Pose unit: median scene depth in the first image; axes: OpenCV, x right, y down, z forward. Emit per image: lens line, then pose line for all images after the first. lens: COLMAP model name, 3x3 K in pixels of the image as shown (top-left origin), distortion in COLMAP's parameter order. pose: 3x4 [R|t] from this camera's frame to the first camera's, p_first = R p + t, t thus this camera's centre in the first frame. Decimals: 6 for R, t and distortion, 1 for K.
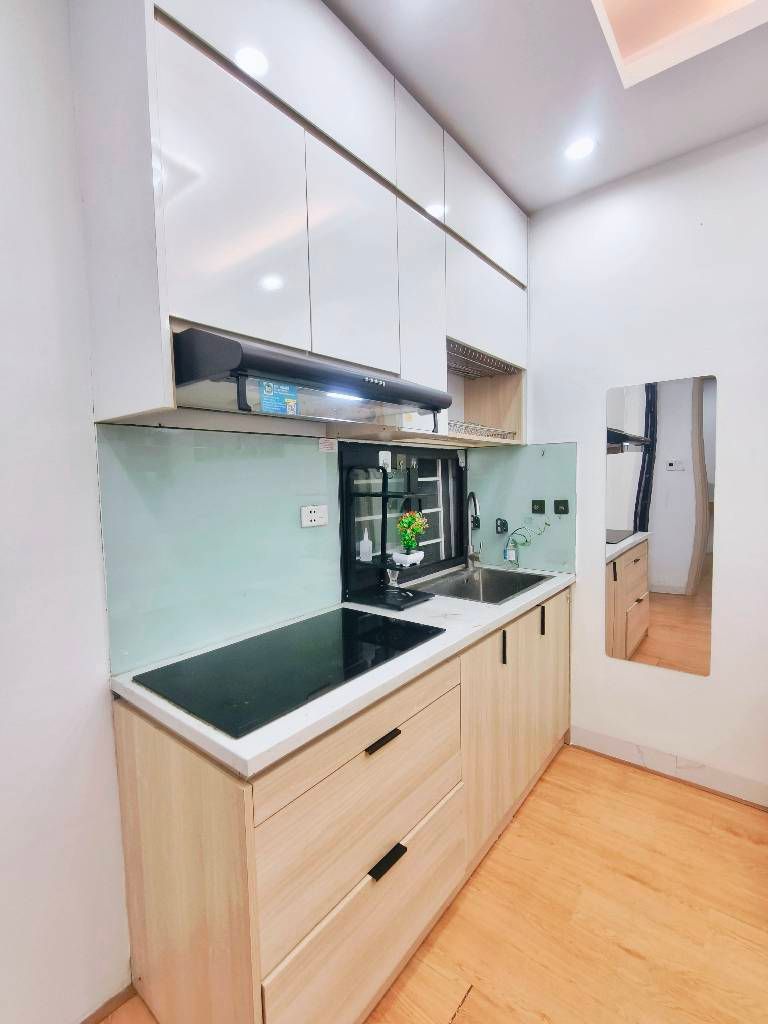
lens RADIAL K [[473.3, 0, 379.2], [0, 473.3, 509.8], [0, 0, 1]] dist [-0.004760, -0.000193]
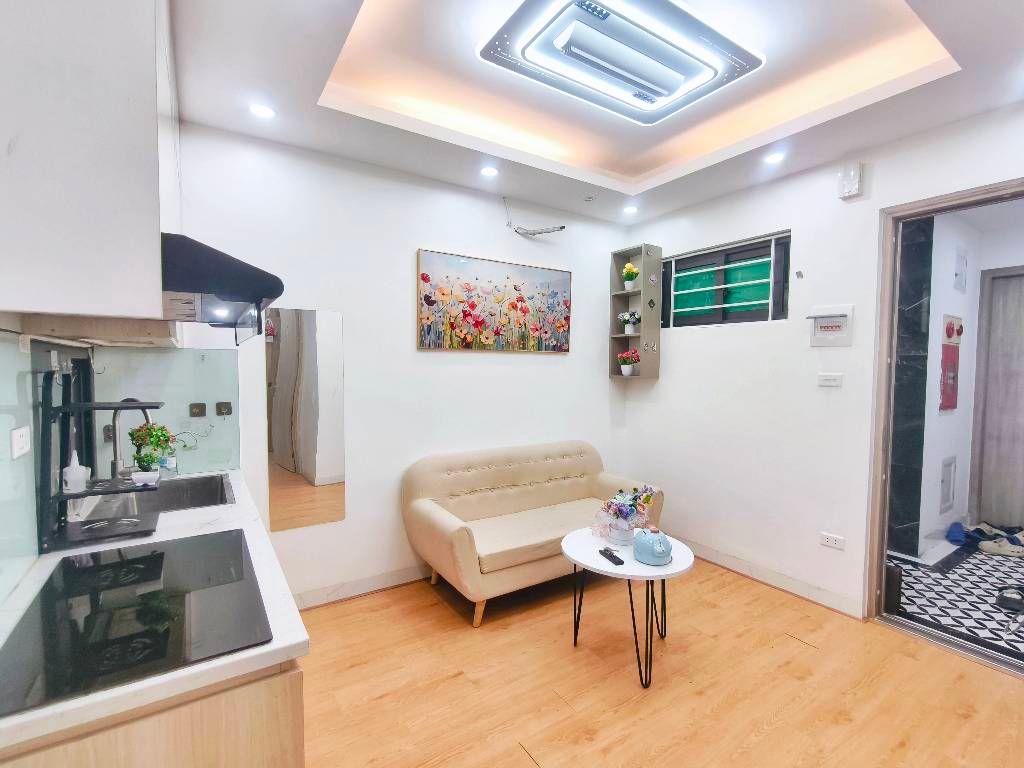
lens RADIAL K [[473.3, 0, 512.3], [0, 473.3, 386.5], [0, 0, 1]] dist [-0.004760, -0.000193]
pose [[0.294764, -0.017491, 0.955410, -0.519053], [0.052671, 0.998610, 0.002032, -0.028379], [-0.954117, 0.049724, 0.295276, 0.063184]]
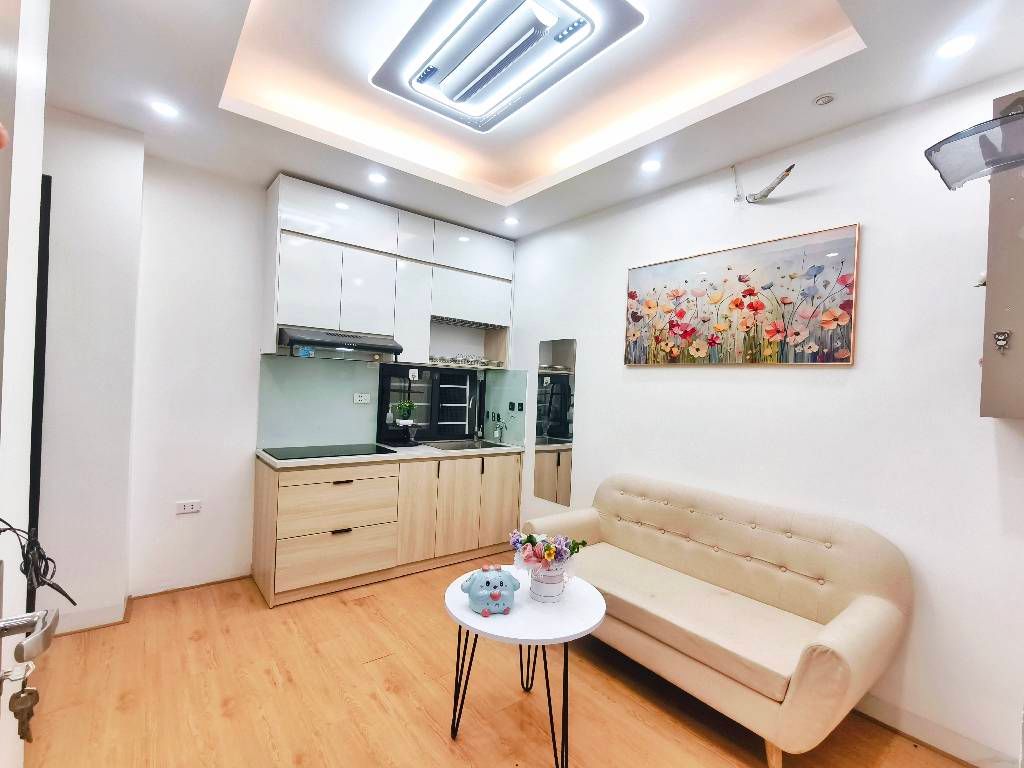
lens RADIAL K [[473.3, 0, 510.4], [0, 473.3, 386.4], [0, 0, 1]] dist [-0.004760, -0.000193]
pose [[0.975493, 0.066719, -0.209672, 0.817047], [-0.081408, 0.994737, -0.062213, 0.033115], [0.204418, 0.077758, 0.975790, -0.797355]]
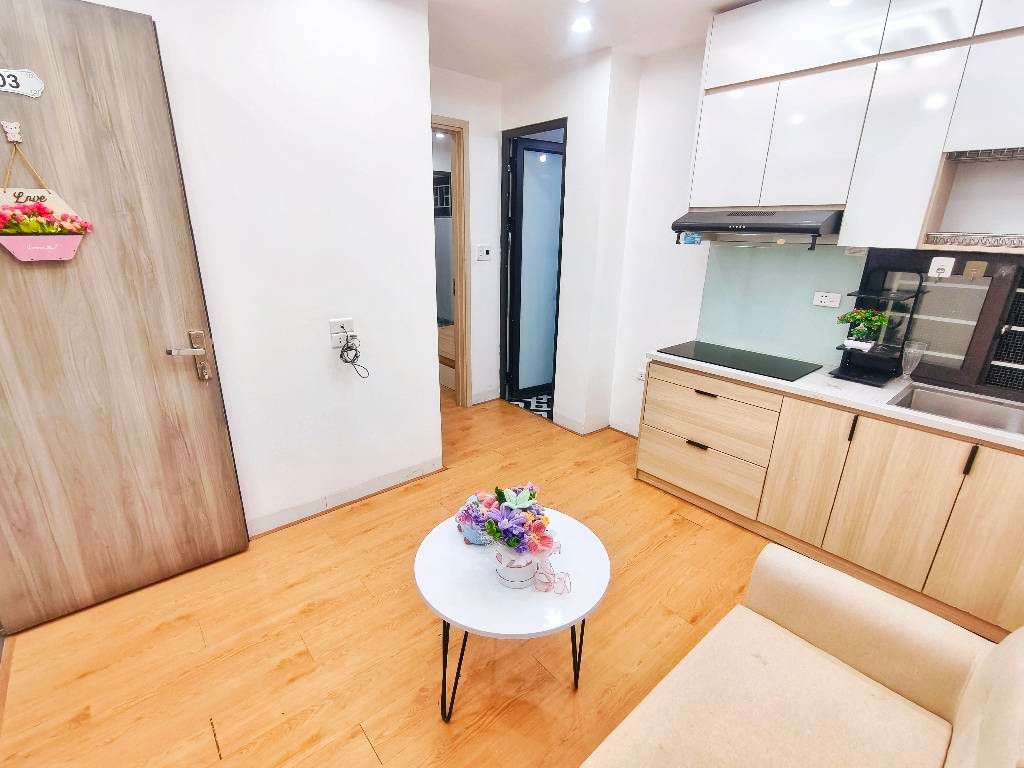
lens RADIAL K [[473.3, 0, 510.0], [0, 473.3, 385.2], [0, 0, 1]] dist [-0.004760, -0.000193]
pose [[-0.172734, 0.328805, -0.928467, 1.306916], [-0.082847, 0.934445, 0.346335, -0.144808], [0.981478, 0.136745, -0.134170, 0.221529]]
